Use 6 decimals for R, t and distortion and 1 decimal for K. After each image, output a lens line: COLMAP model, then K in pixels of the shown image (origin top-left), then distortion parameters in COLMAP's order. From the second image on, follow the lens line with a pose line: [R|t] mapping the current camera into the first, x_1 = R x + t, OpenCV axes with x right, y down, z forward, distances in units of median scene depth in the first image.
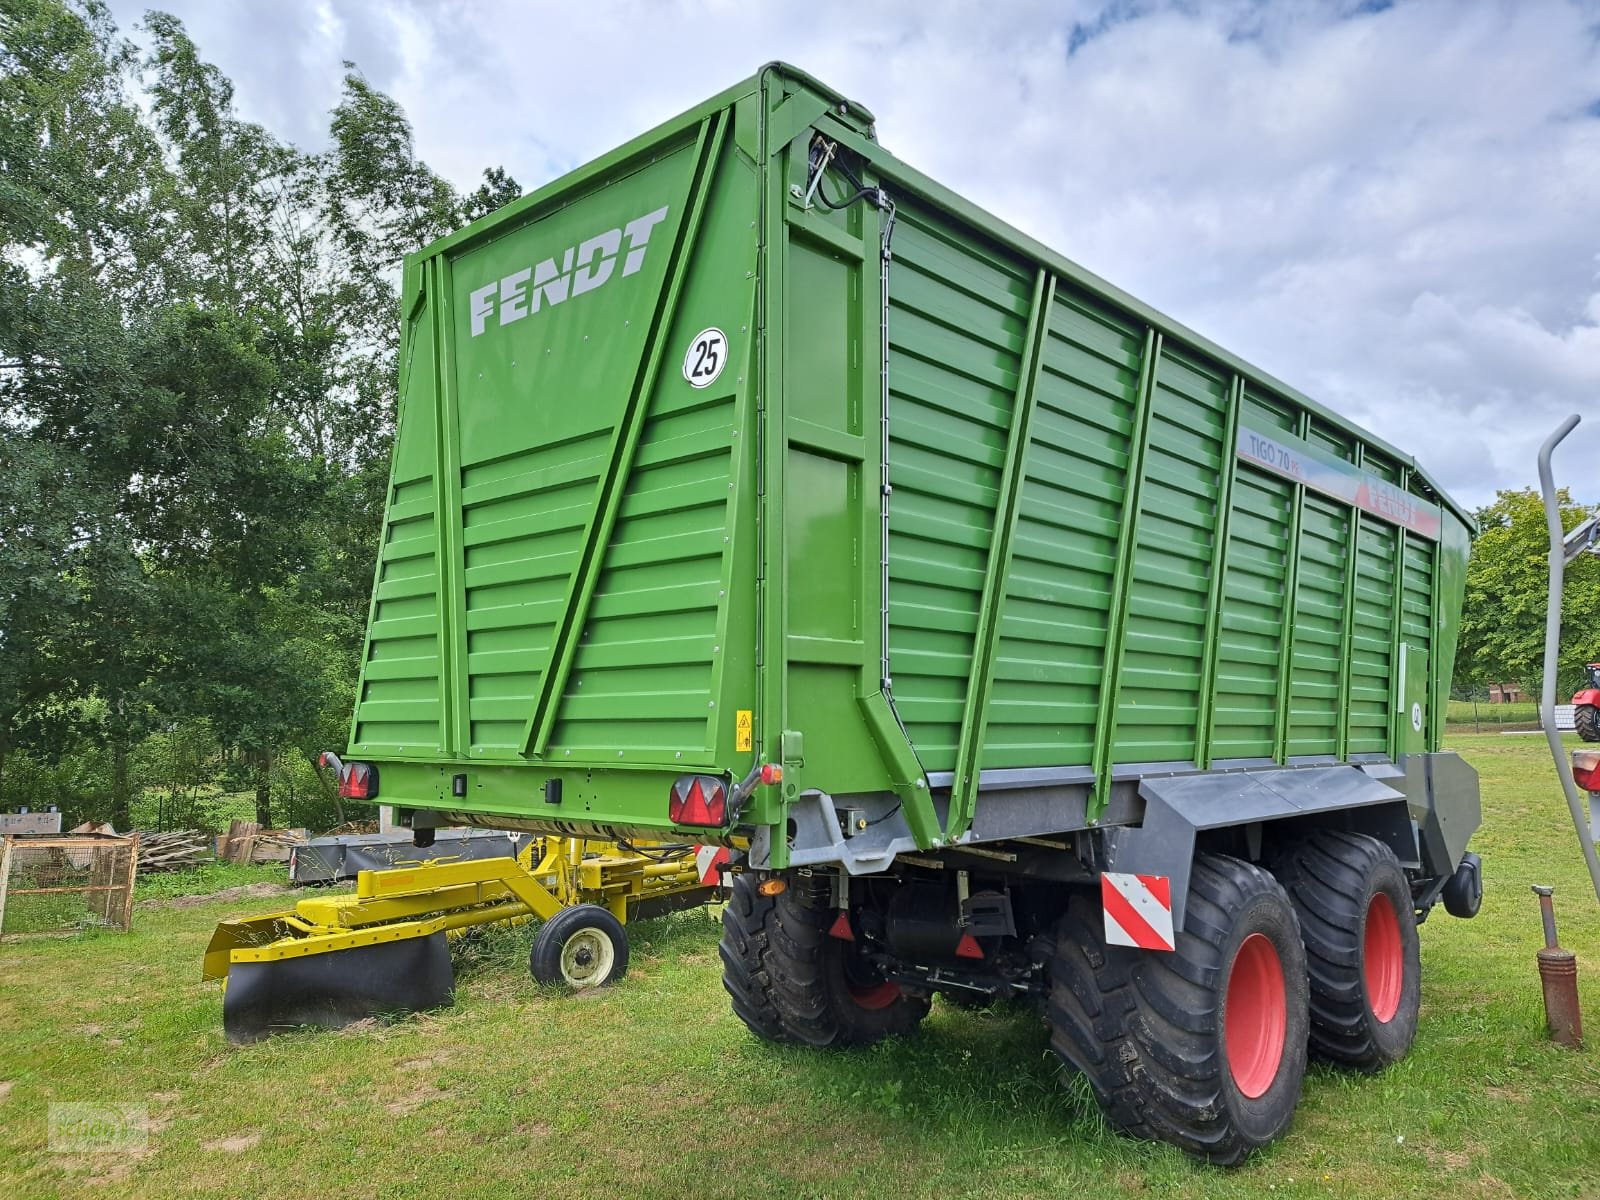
lens RADIAL K [[1160.7, 0, 804.8], [0, 1160.7, 597.5], [0, 0, 1]] dist [-0.002724, -0.015612]
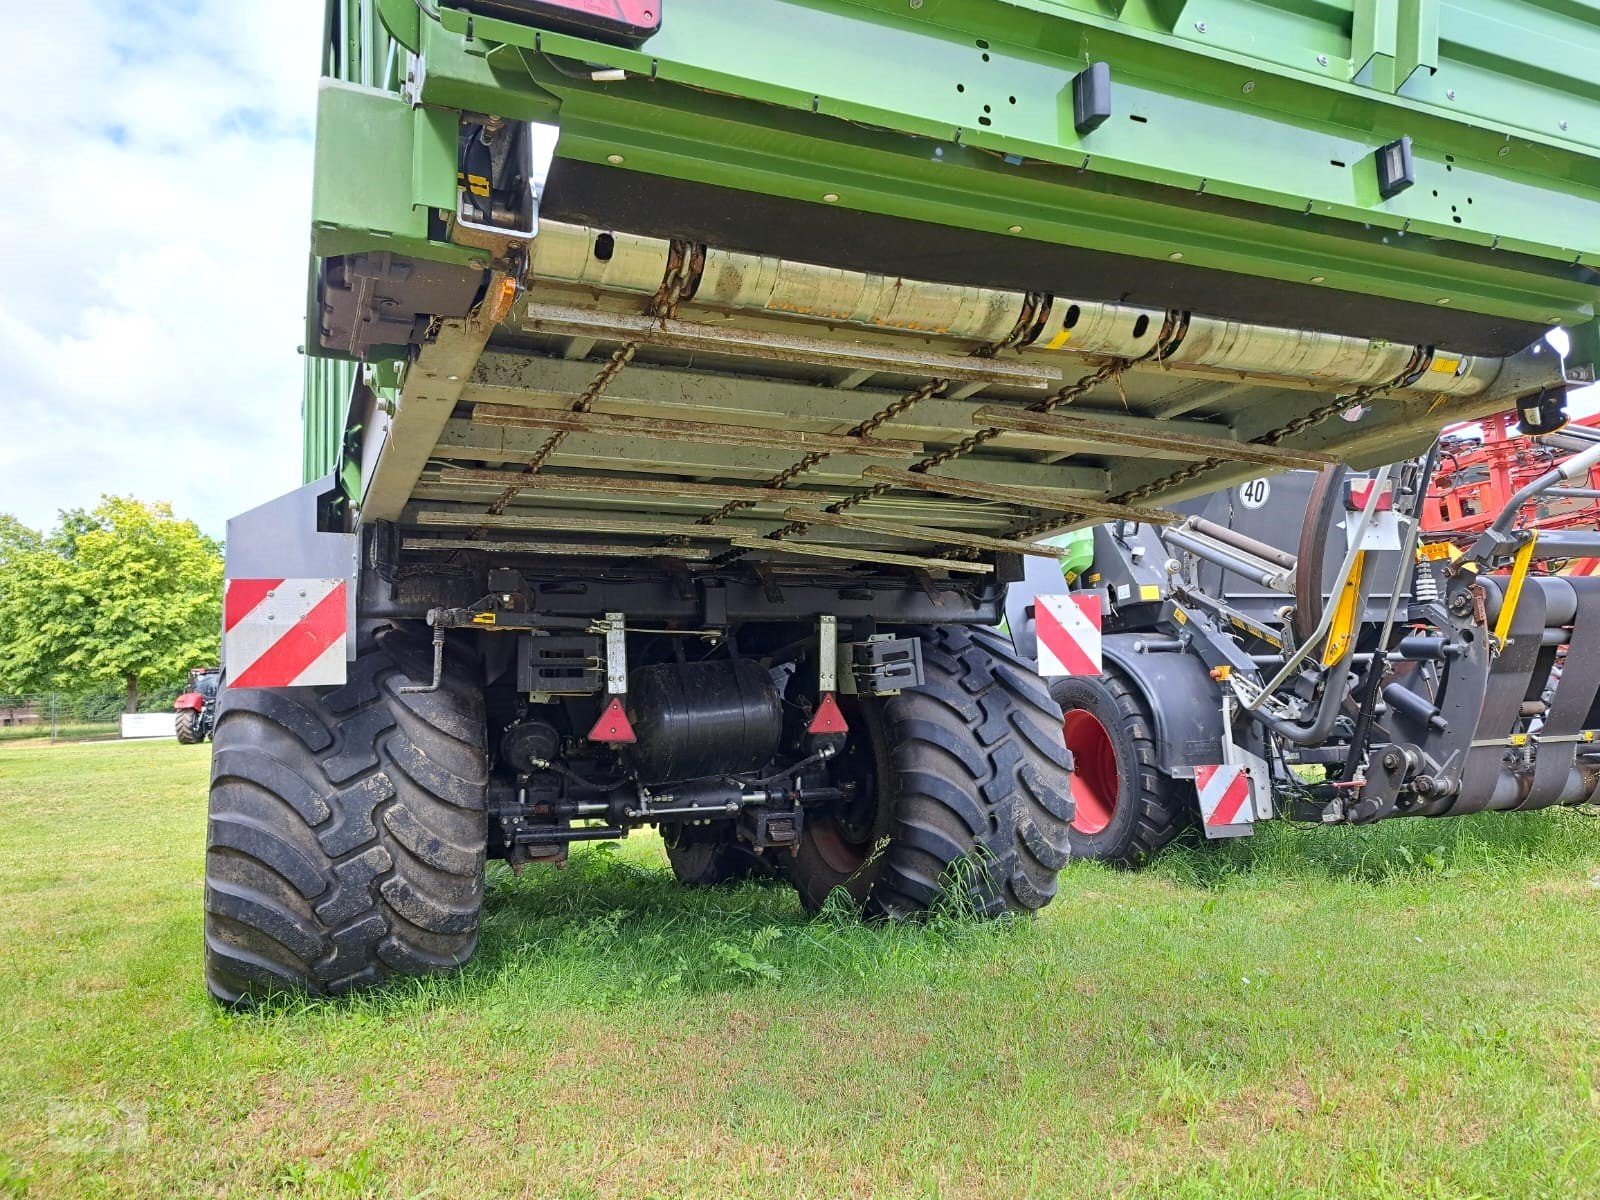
lens RADIAL K [[1160.7, 0, 804.2], [0, 1160.7, 593.6], [0, 0, 1]] dist [-0.002724, -0.015612]
pose [[0.380089, 0.097124, 0.919836, -0.062848], [-0.062198, 0.994905, -0.079349, 0.033222], [-0.922856, -0.027052, 0.384193, 0.087259]]
